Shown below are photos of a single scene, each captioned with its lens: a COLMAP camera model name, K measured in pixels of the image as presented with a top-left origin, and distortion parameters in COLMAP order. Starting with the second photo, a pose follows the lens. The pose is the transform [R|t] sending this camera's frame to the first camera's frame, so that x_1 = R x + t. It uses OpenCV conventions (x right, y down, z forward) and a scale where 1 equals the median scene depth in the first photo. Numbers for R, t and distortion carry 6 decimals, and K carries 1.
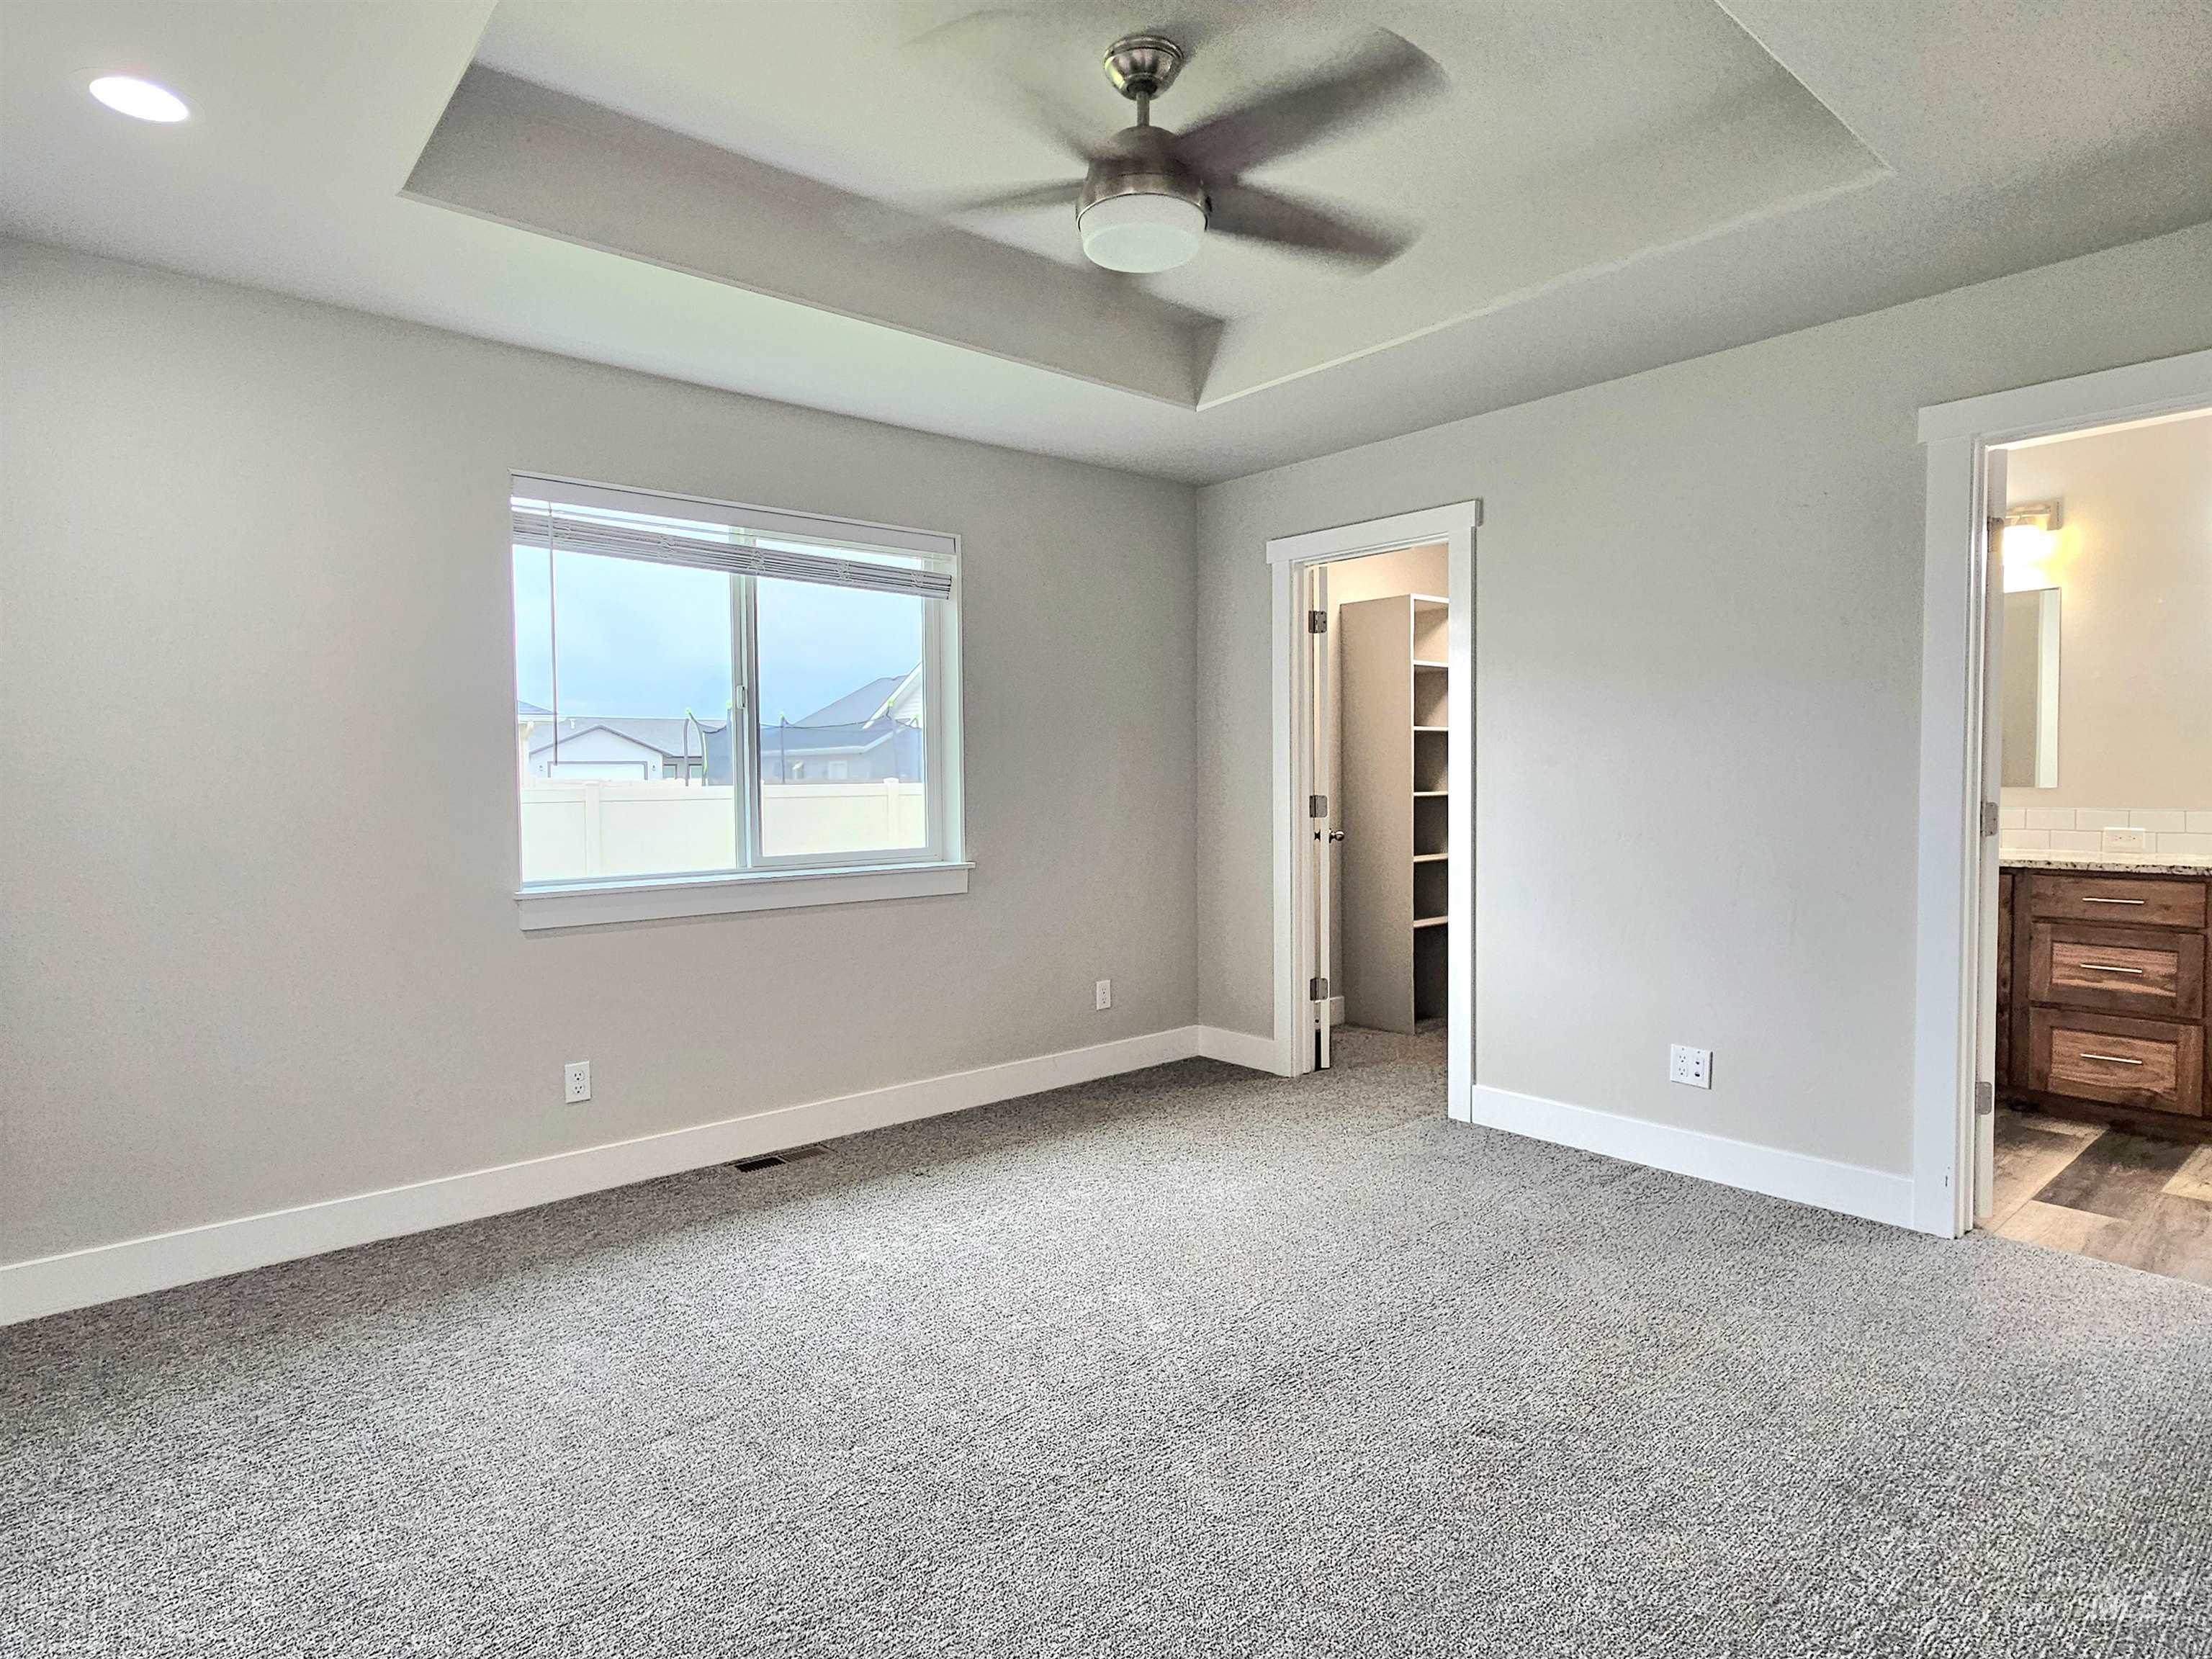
lens RADIAL K [[1192.8, 0, 1098.6], [0, 1192.8, 826.7], [0, 0, 1]] dist [-0.001197, 0.000117]
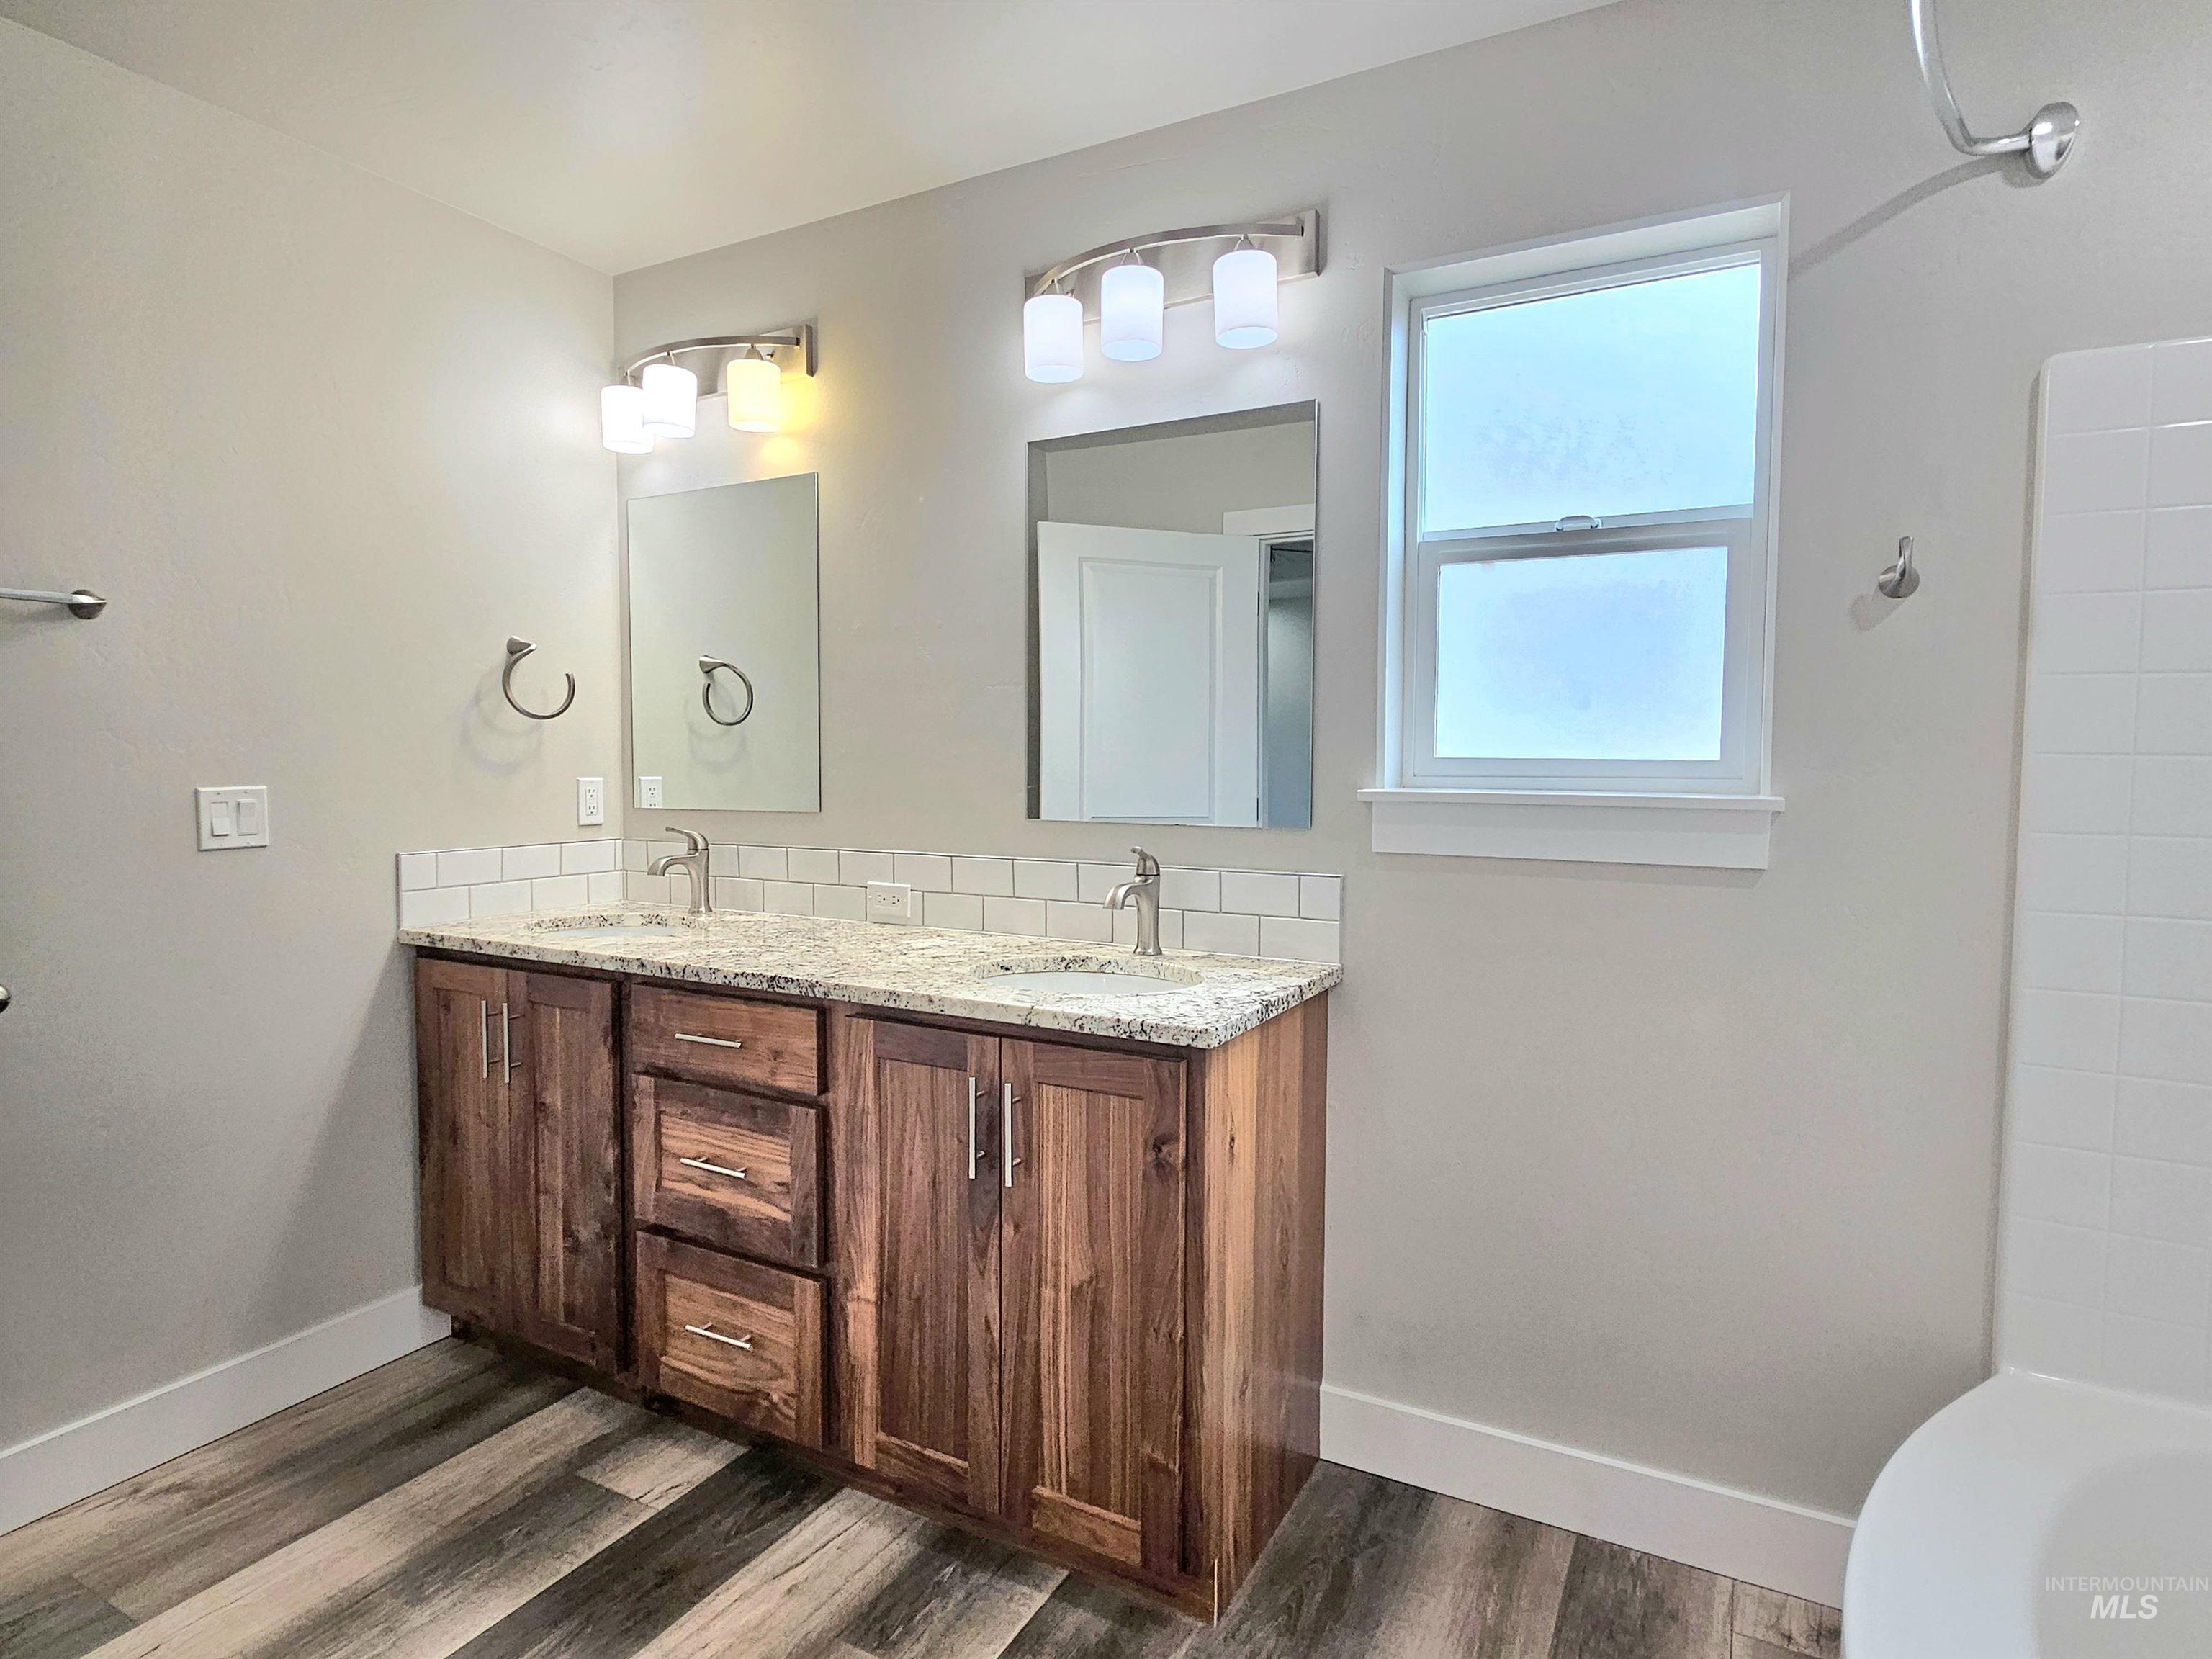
lens RADIAL K [[1192.8, 0, 1108.3], [0, 1192.8, 831.6], [0, 0, 1]] dist [-0.001197, 0.000117]
pose [[0.931956, -0.013074, 0.362335, 0.799212], [0.010986, 0.999909, 0.007824, -0.031522], [-0.362404, -0.003311, 0.932015, 0.431664]]
